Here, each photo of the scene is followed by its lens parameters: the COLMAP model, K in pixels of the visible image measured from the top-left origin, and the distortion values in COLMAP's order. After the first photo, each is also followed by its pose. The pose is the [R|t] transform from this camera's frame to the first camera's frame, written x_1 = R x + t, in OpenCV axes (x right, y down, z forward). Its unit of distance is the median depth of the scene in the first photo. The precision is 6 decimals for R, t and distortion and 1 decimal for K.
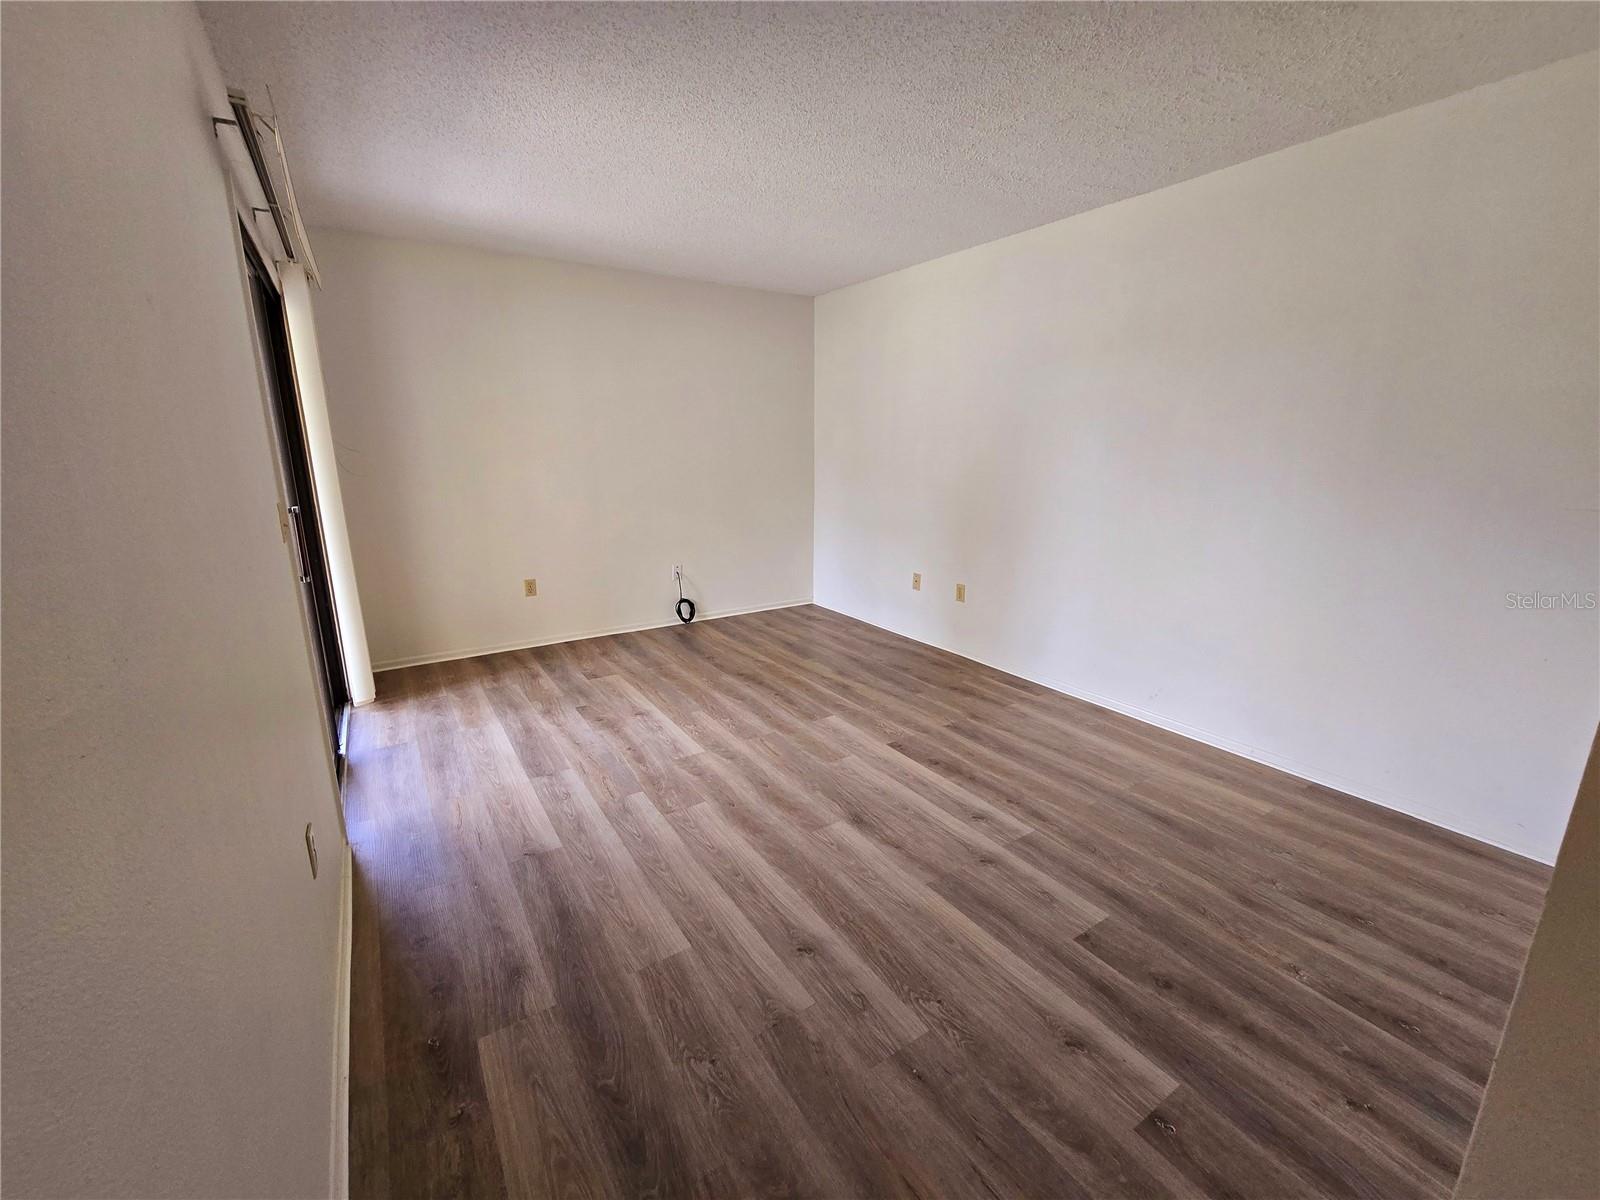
lens RADIAL K [[650.6, 0, 800.0], [0, 650.6, 600.0], [0, 0, 1]] dist [-0.010716, 0.002444]
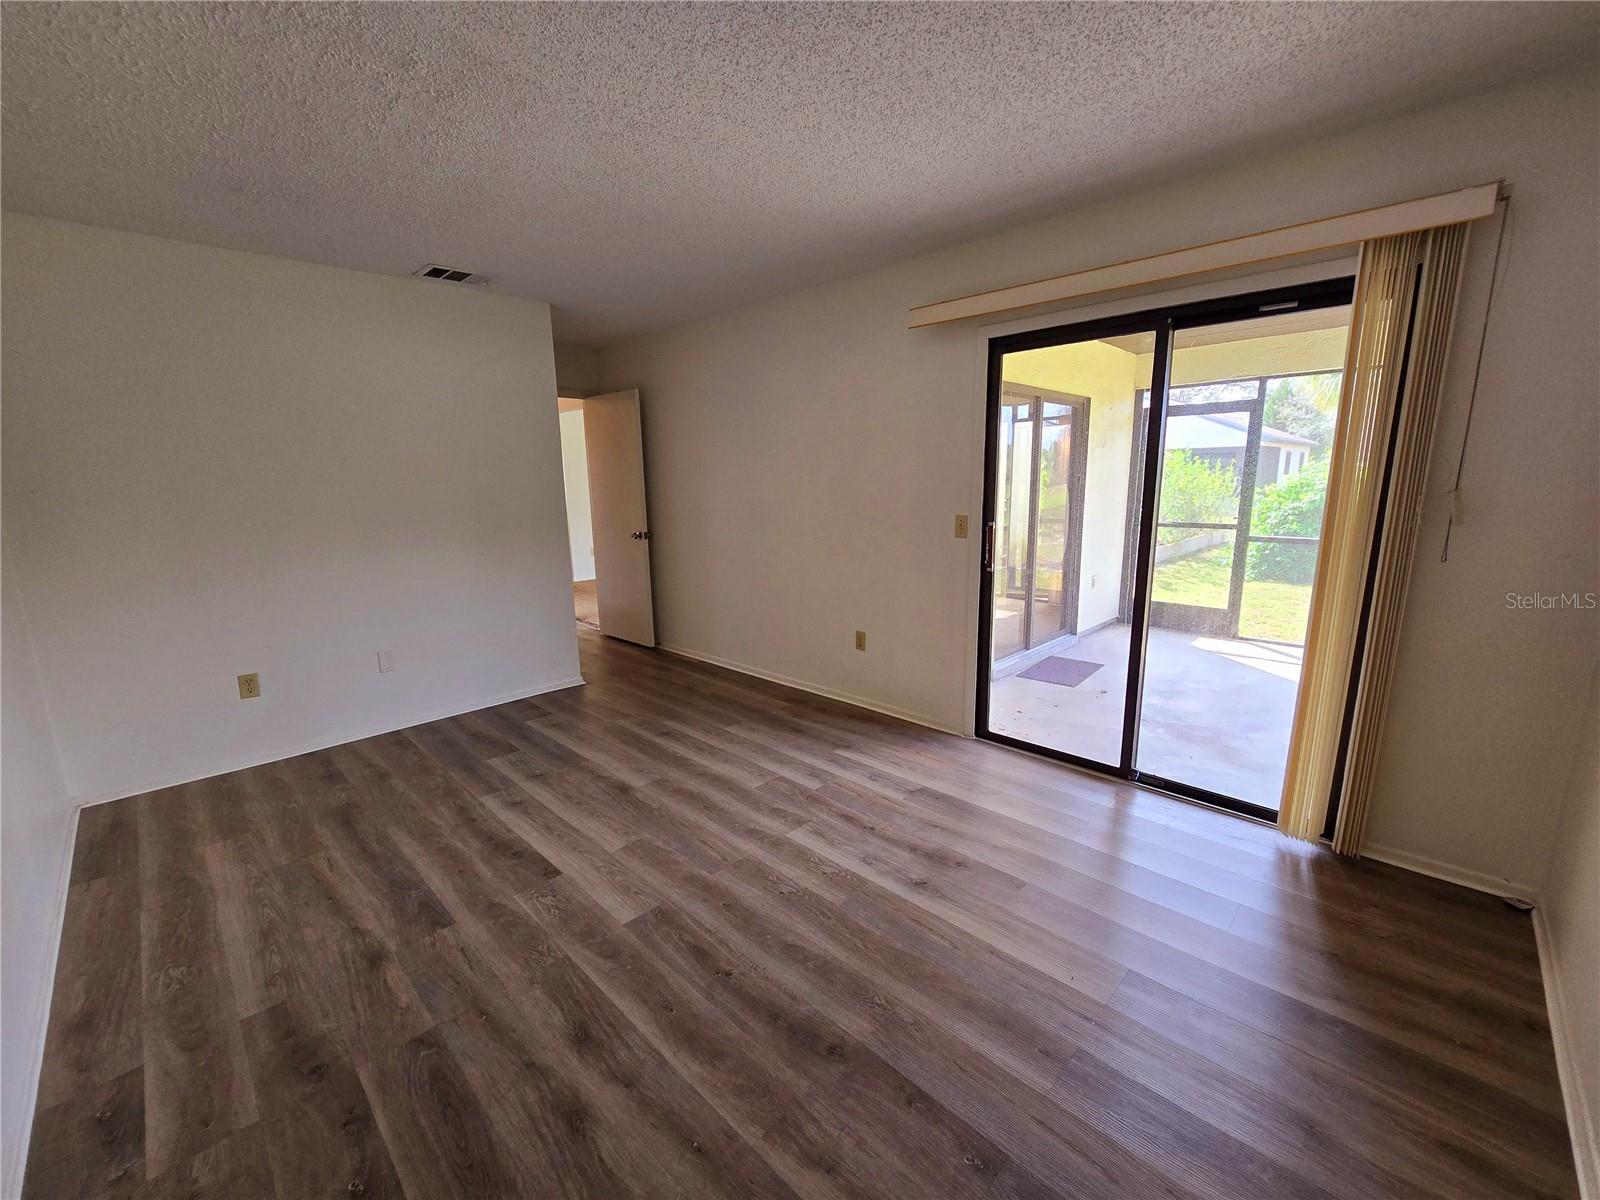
lens RADIAL K [[650.6, 0, 800.0], [0, 650.6, 600.0], [0, 0, 1]] dist [-0.010716, 0.002444]
pose [[-0.976429, 0.054841, -0.208755, -0.000203], [-0.035482, 0.913239, 0.405877, -0.439510], [0.212902, 0.403717, -0.889767, 1.763797]]
